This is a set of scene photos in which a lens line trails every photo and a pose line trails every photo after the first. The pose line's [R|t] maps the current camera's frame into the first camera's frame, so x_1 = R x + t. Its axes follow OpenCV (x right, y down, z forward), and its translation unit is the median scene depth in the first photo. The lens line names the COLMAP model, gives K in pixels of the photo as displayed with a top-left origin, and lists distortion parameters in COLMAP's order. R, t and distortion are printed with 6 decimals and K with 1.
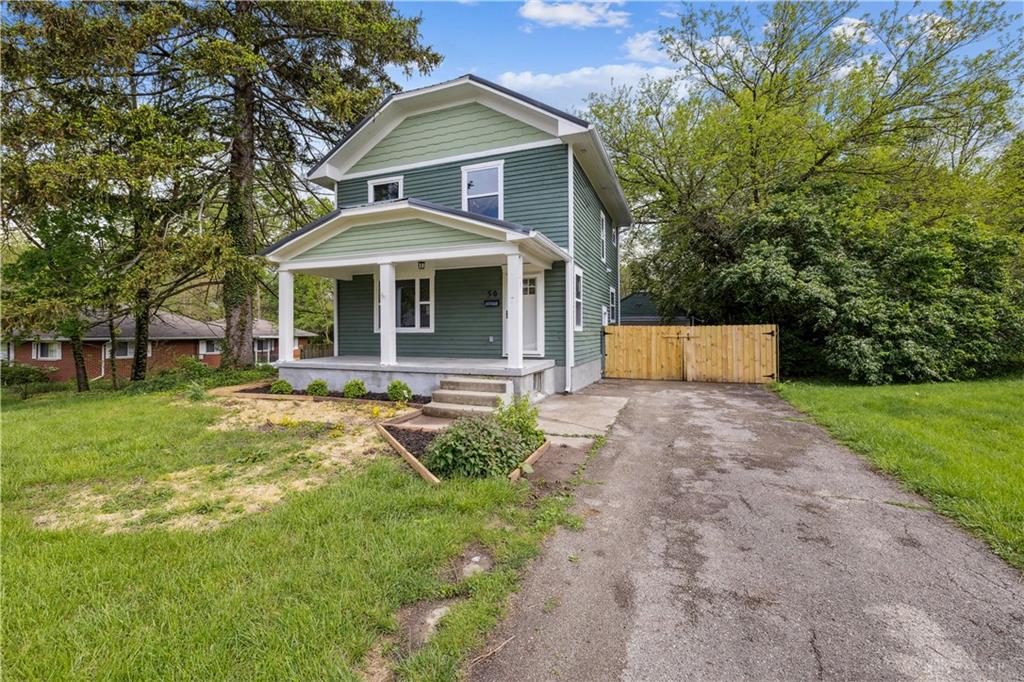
lens RADIAL K [[440.2, 0, 508.5], [0, 440.2, 327.1], [0, 0, 1]] dist [0.000319, -0.000018]
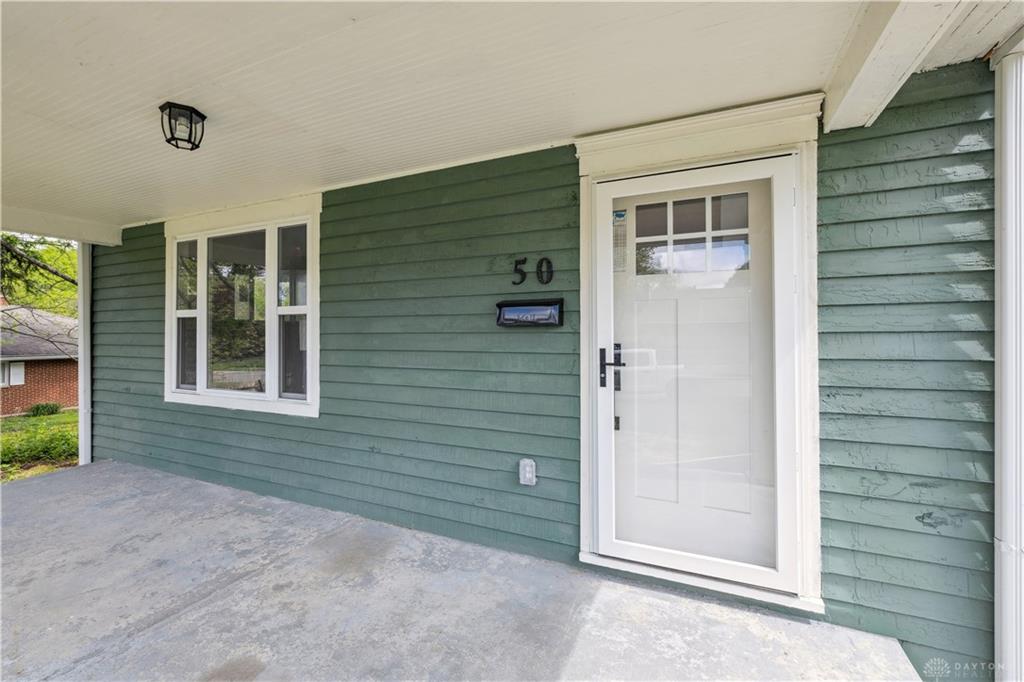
lens RADIAL K [[440.2, 0, 508.5], [0, 440.2, 327.1], [0, 0, 1]] dist [0.000319, -0.000018]
pose [[0.998040, -0.001251, -0.062574, -0.034752], [0.001591, 0.999984, 0.005380, -0.048182], [0.062566, -0.005469, 0.998026, 0.770334]]
